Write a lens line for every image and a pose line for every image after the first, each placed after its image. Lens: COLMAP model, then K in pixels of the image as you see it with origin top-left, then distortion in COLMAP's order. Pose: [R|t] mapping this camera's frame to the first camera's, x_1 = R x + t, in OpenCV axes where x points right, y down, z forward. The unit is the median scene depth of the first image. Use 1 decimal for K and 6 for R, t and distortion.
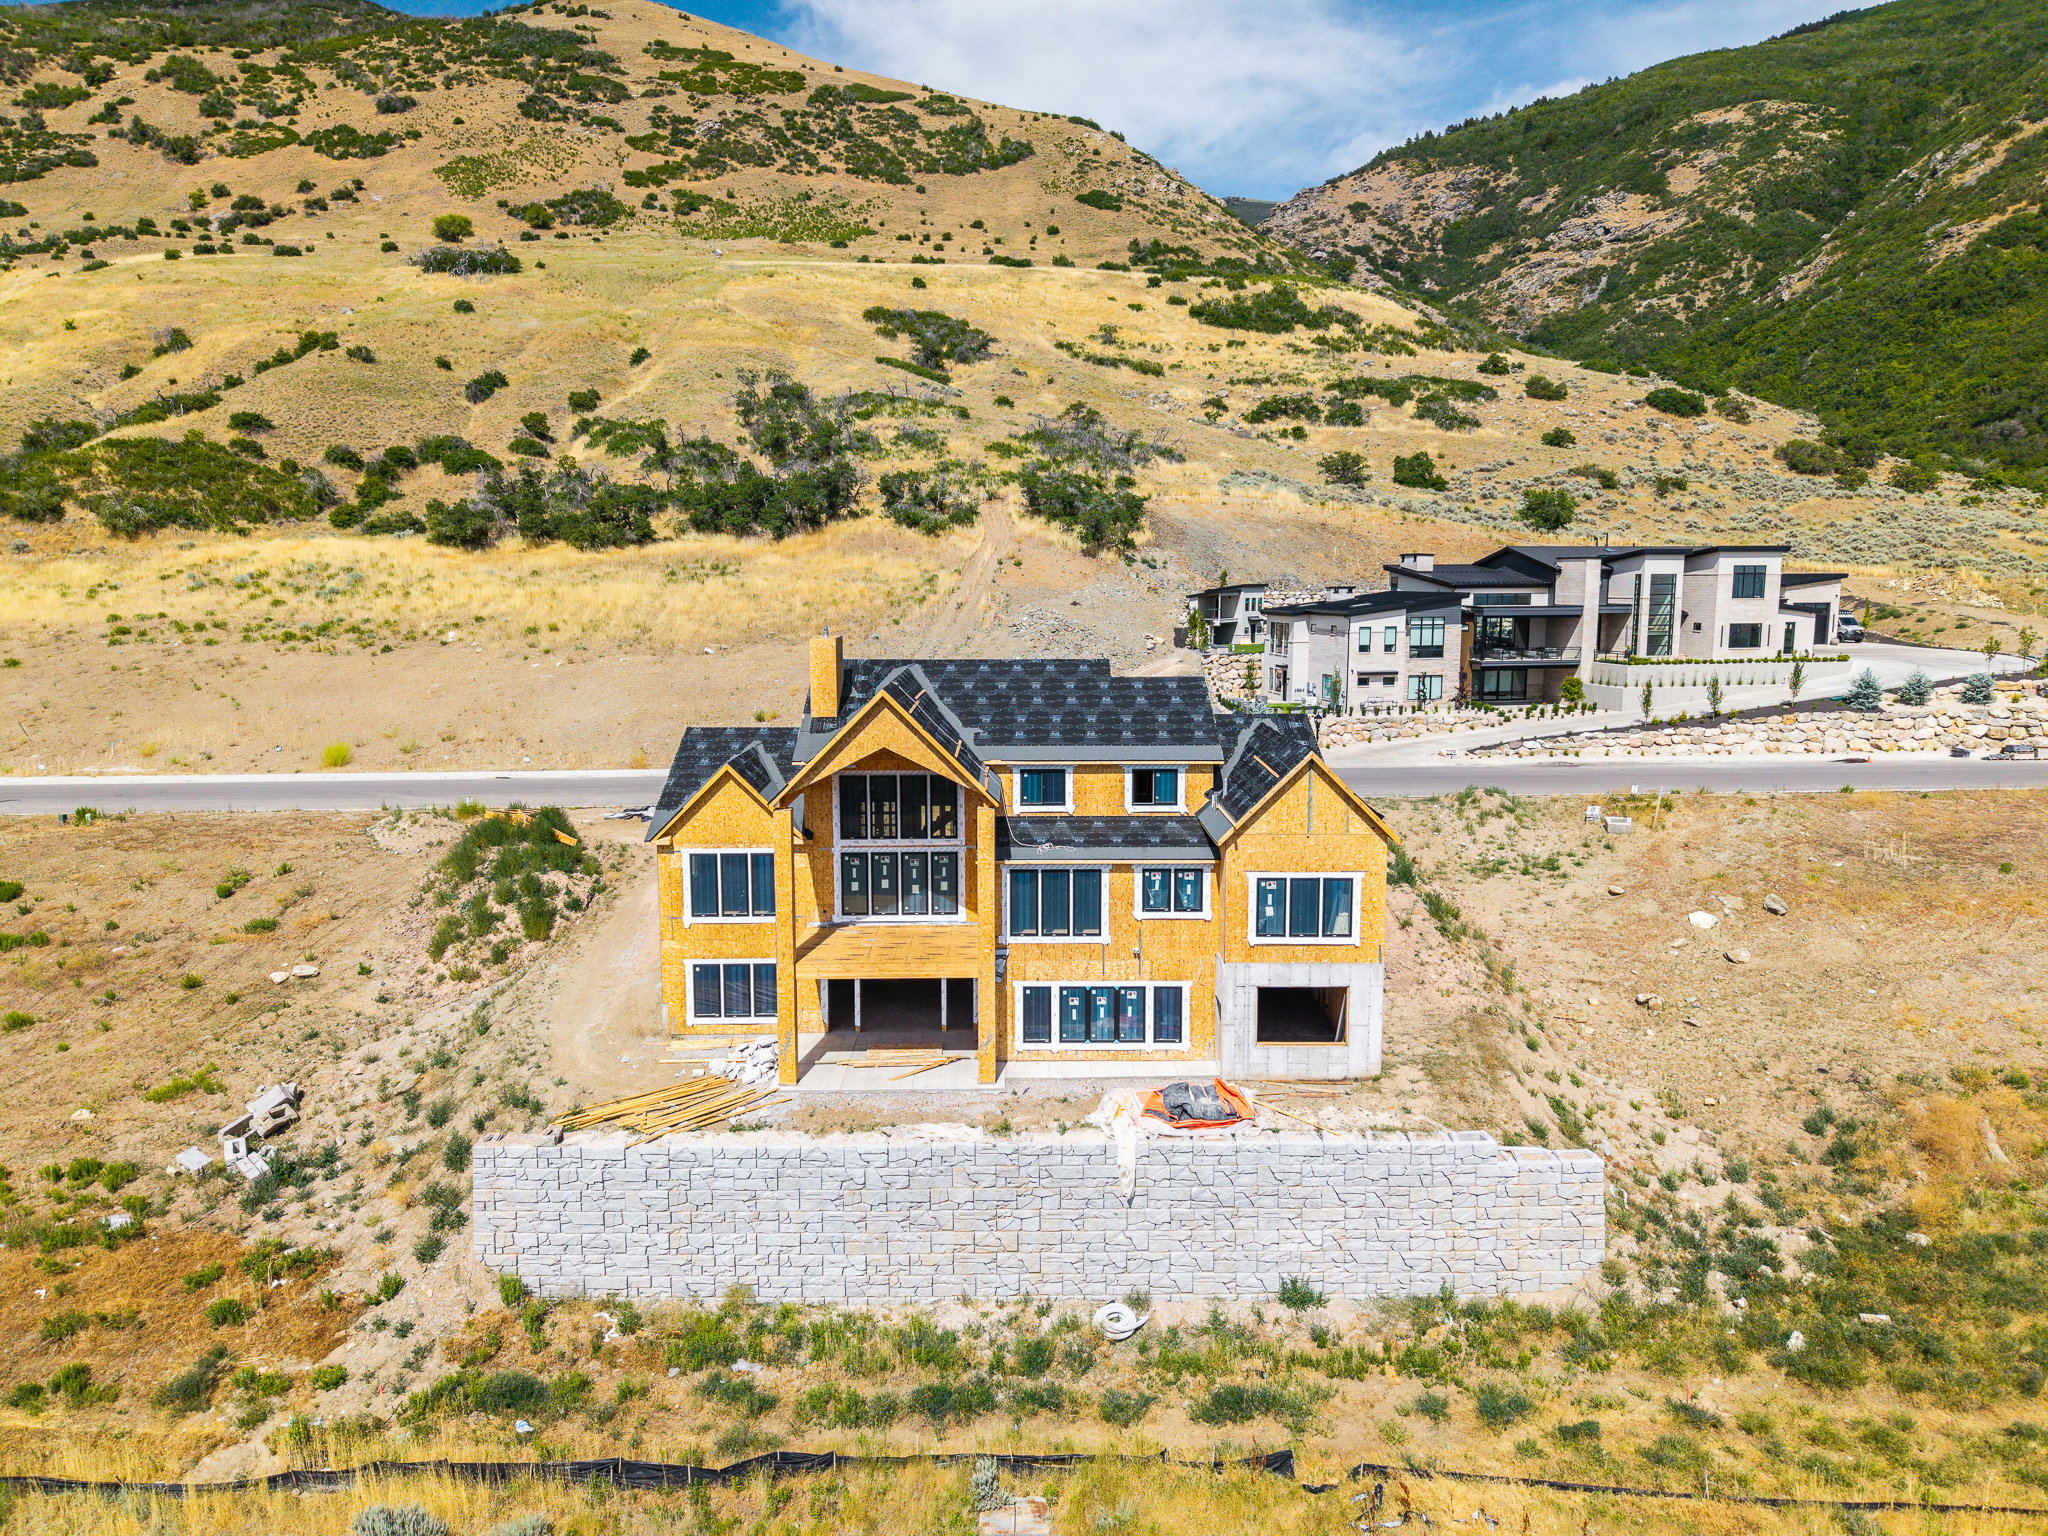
lens RADIAL K [[1375.3, 0, 1024.0], [0, 1375.3, 768.0], [0, 0, 1]] dist [0.015374, -0.003057]
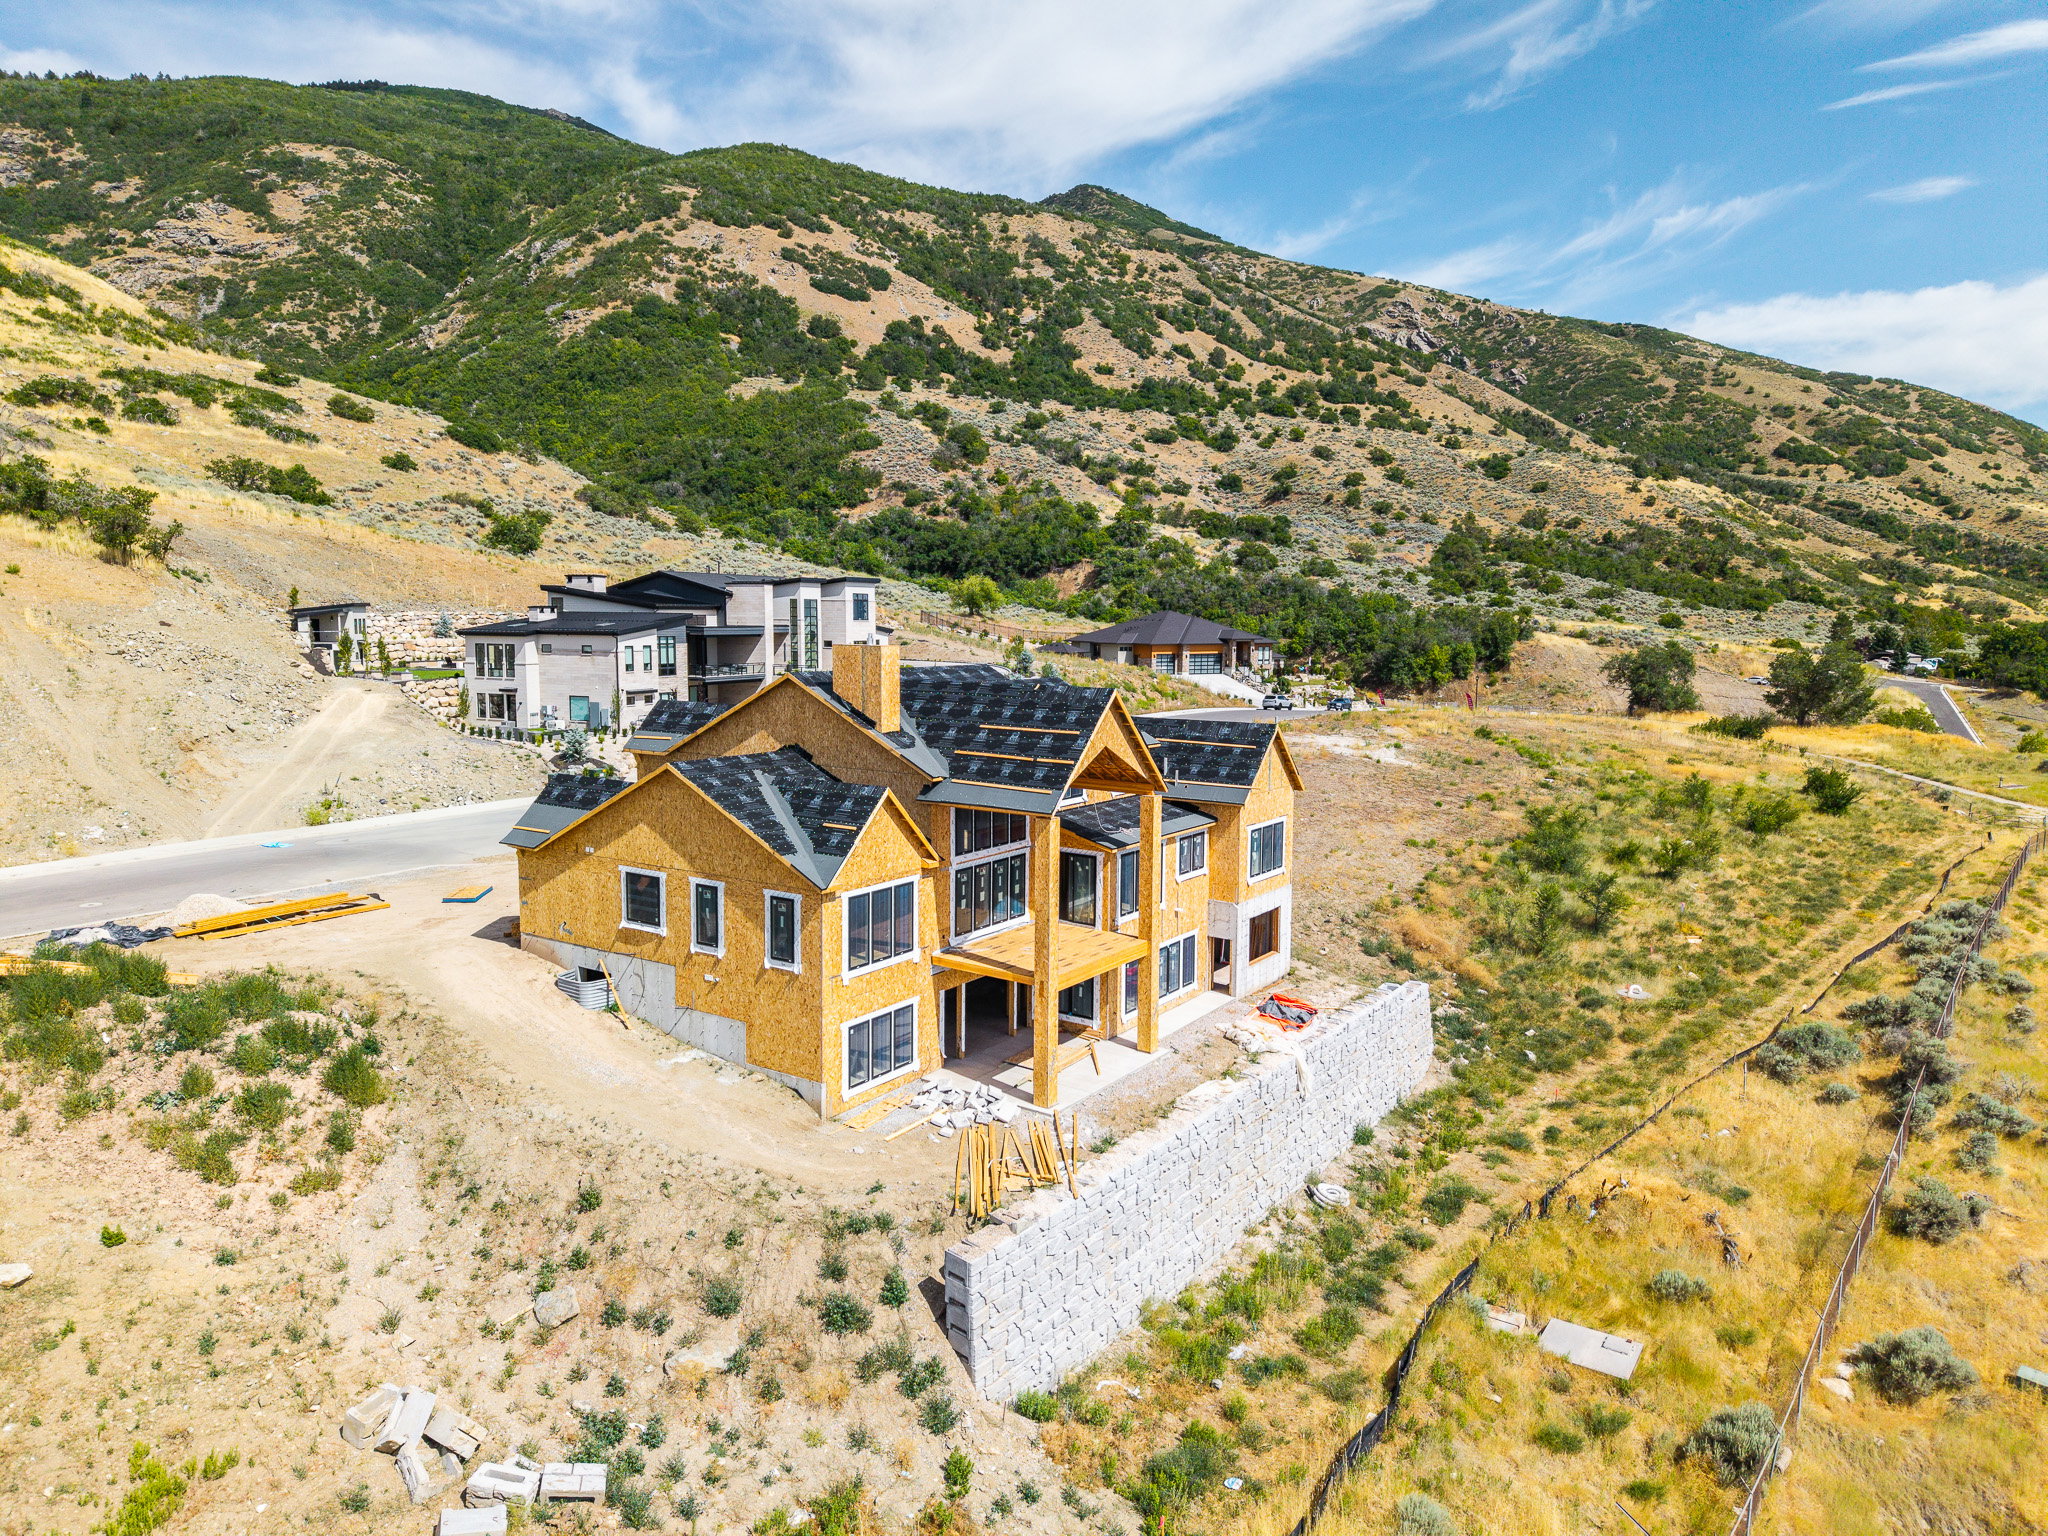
lens RADIAL K [[1375.8, 0, 1026.0], [0, 1375.8, 774.4], [0, 0, 1]] dist [0.014205, -0.011829]
pose [[0.570680, -0.090451, 0.816176, -0.220067], [0.106235, 0.993695, 0.035844, -0.008146], [-0.814272, 0.066251, 0.576691, 0.104919]]
